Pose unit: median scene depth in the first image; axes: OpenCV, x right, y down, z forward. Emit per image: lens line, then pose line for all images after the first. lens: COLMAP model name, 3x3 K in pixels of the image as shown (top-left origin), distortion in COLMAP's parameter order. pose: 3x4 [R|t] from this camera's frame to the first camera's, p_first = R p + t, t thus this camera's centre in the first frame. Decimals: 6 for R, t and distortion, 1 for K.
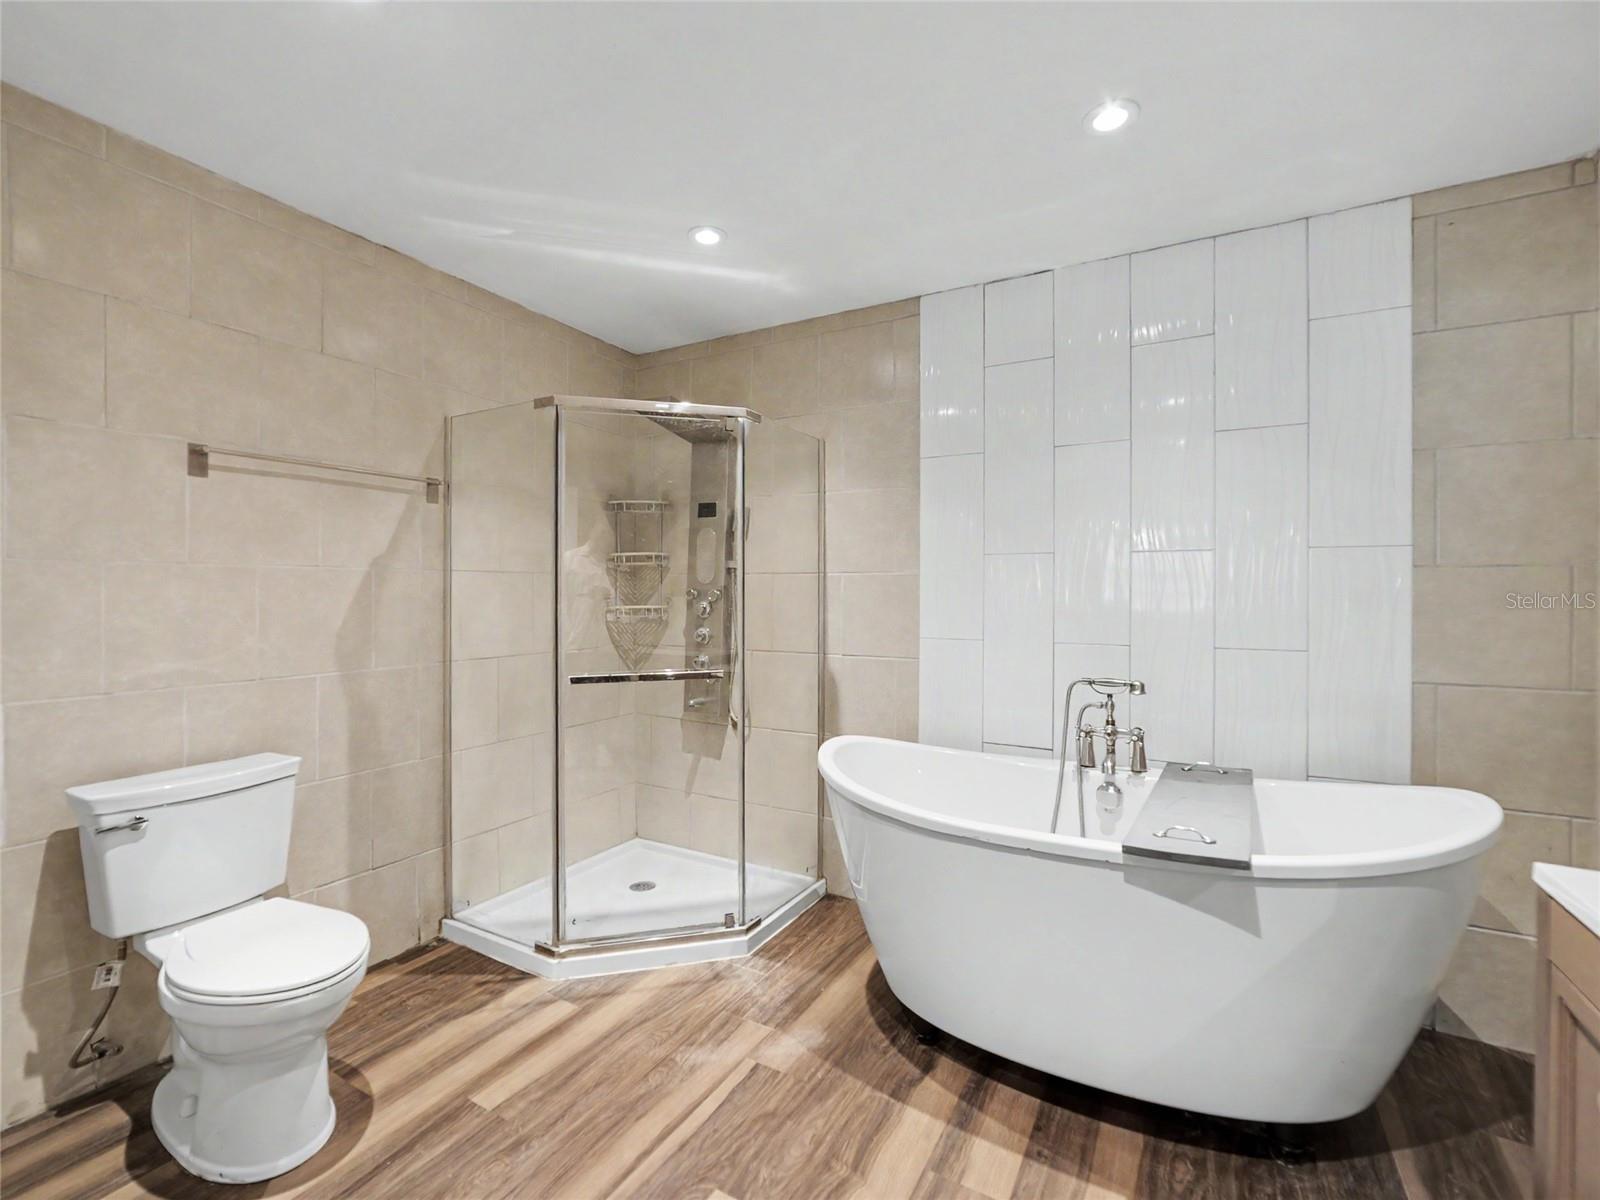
lens RADIAL K [[711.8, 0, 801.0], [0, 711.8, 591.4], [0, 0, 1]] dist [-0.021177, 0.006014]
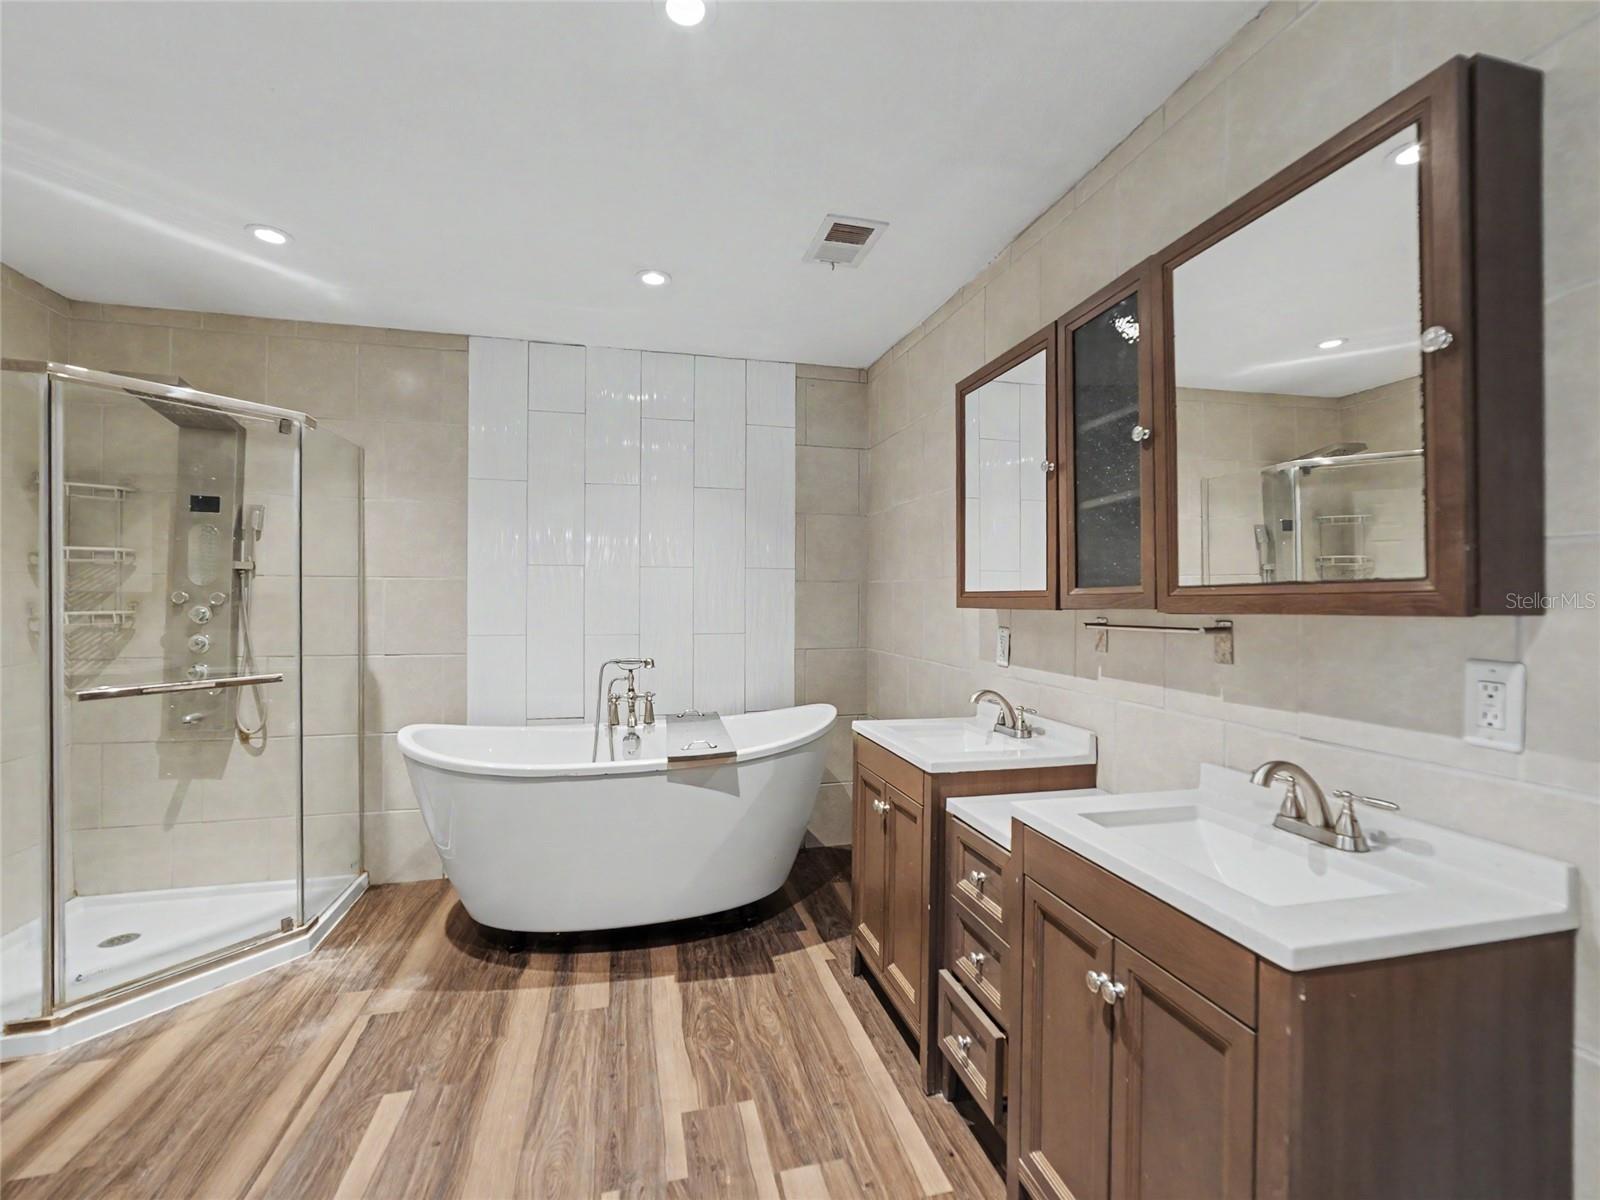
lens RADIAL K [[711.8, 0, 800.3], [0, 711.8, 597.5], [0, 0, 1]] dist [-0.021177, 0.006014]
pose [[0.721101, -0.001521, 0.692829, -0.292995], [-0.003101, 0.999980, 0.005423, -0.004679], [-0.692823, -0.006059, 0.721082, -0.234721]]
